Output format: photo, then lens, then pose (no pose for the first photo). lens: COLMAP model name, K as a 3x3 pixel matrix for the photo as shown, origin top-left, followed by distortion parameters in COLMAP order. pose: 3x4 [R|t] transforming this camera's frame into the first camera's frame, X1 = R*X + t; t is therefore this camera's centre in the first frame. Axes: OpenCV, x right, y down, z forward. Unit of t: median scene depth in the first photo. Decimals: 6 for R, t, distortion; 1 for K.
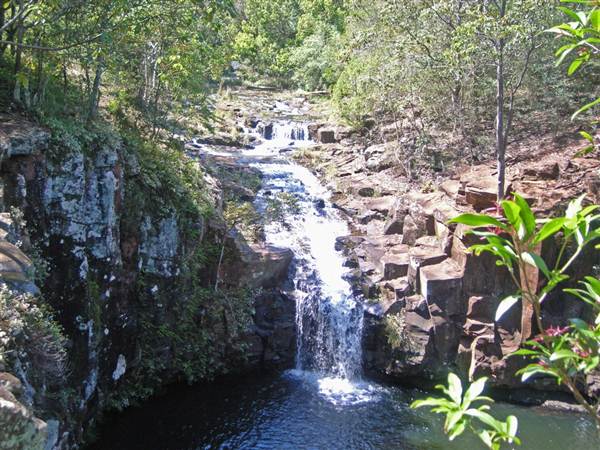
lens RADIAL K [[790.8, 0, 300.0], [0, 790.8, 225.0], [0, 0, 1]] dist [-0.096720, -0.008165]
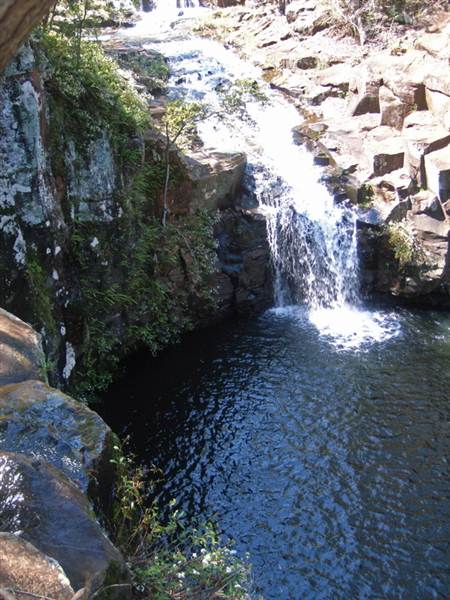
lens RADIAL K [[790.8, 0, 249.6], [0, 790.8, 300.0], [0, 0, 1]] dist [-0.096720, -0.008165]
pose [[0.979436, -0.165079, 0.115991, -0.120228], [0.131297, 0.958037, 0.254806, -0.026501], [-0.153186, -0.234337, 0.960010, 0.253339]]
